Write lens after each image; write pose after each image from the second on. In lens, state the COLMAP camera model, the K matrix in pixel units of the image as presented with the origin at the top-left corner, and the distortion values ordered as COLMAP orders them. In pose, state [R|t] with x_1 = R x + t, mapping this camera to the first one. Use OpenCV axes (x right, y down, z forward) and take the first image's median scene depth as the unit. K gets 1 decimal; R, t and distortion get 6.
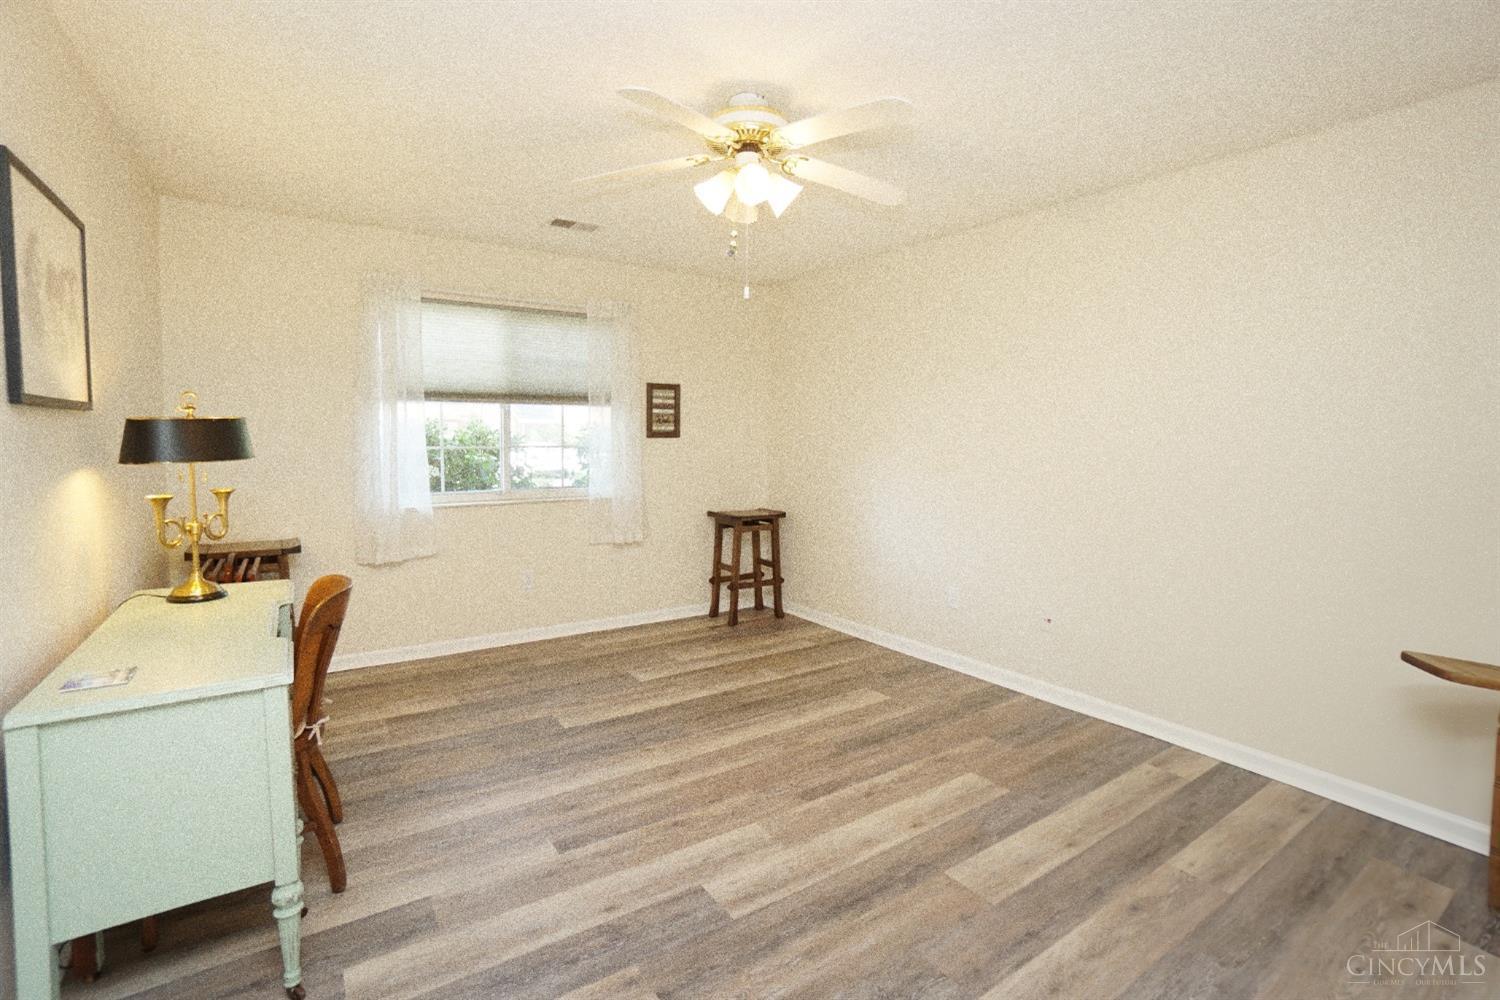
lens RADIAL K [[663.4, 0, 738.6], [0, 663.4, 480.5], [0, 0, 1]] dist [-0.070921, 0.025949]
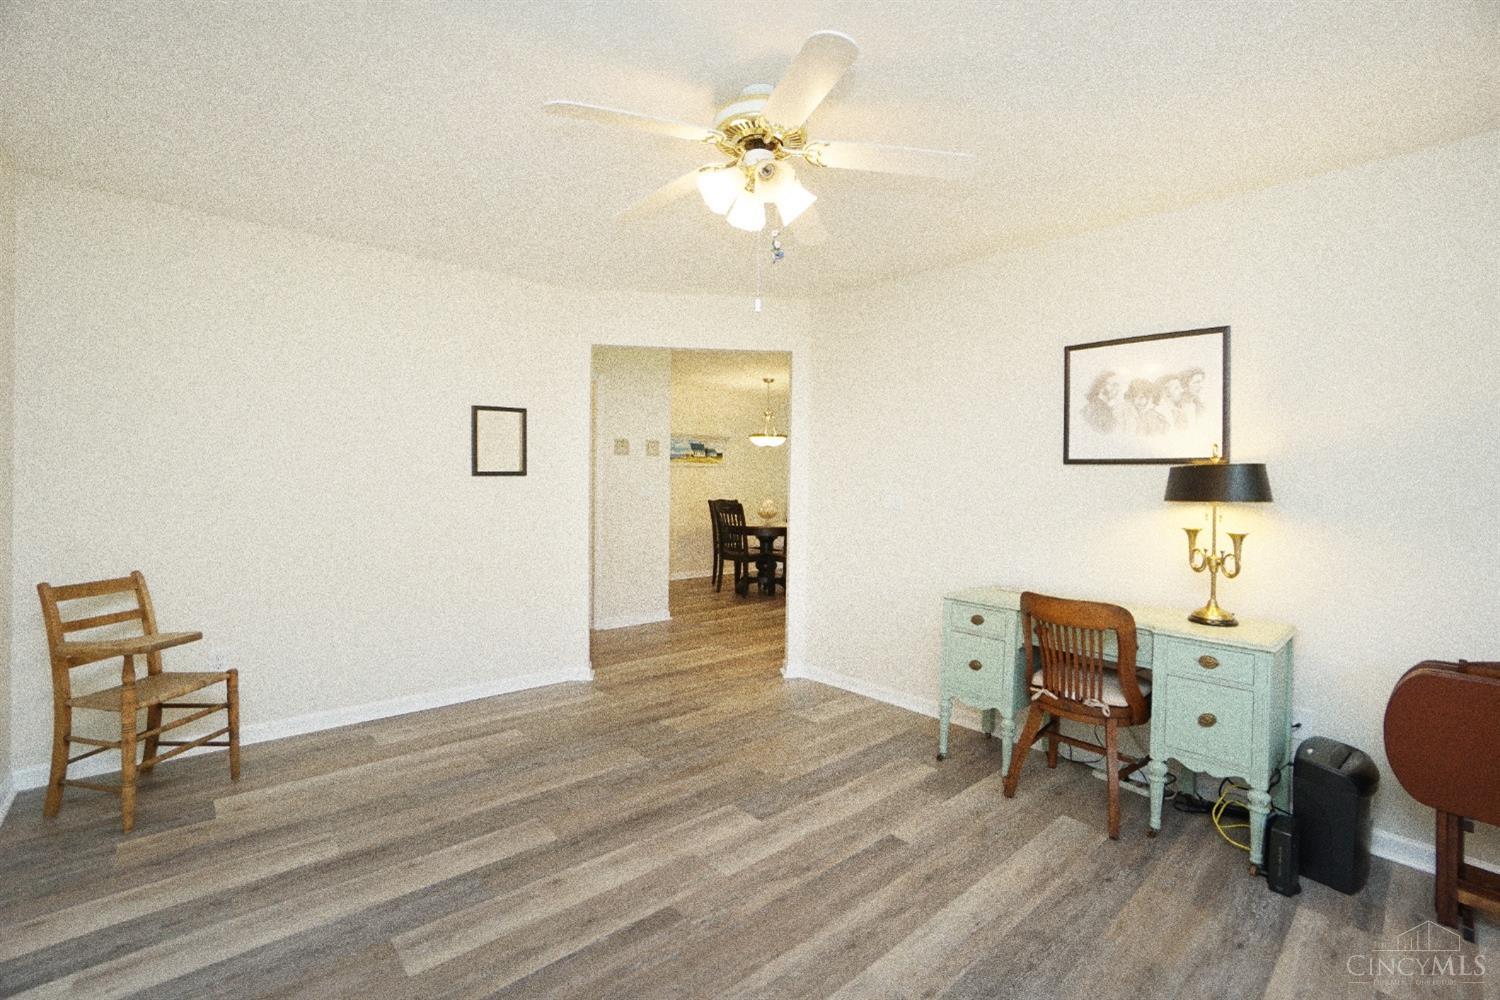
lens RADIAL K [[663.4, 0, 738.6], [0, 663.4, 480.5], [0, 0, 1]] dist [-0.070921, 0.025949]
pose [[-0.989800, -0.025816, -0.140103, 0.160845], [-0.034309, 0.997695, 0.058550, -0.106369], [0.138269, 0.062759, -0.988404, 1.952354]]
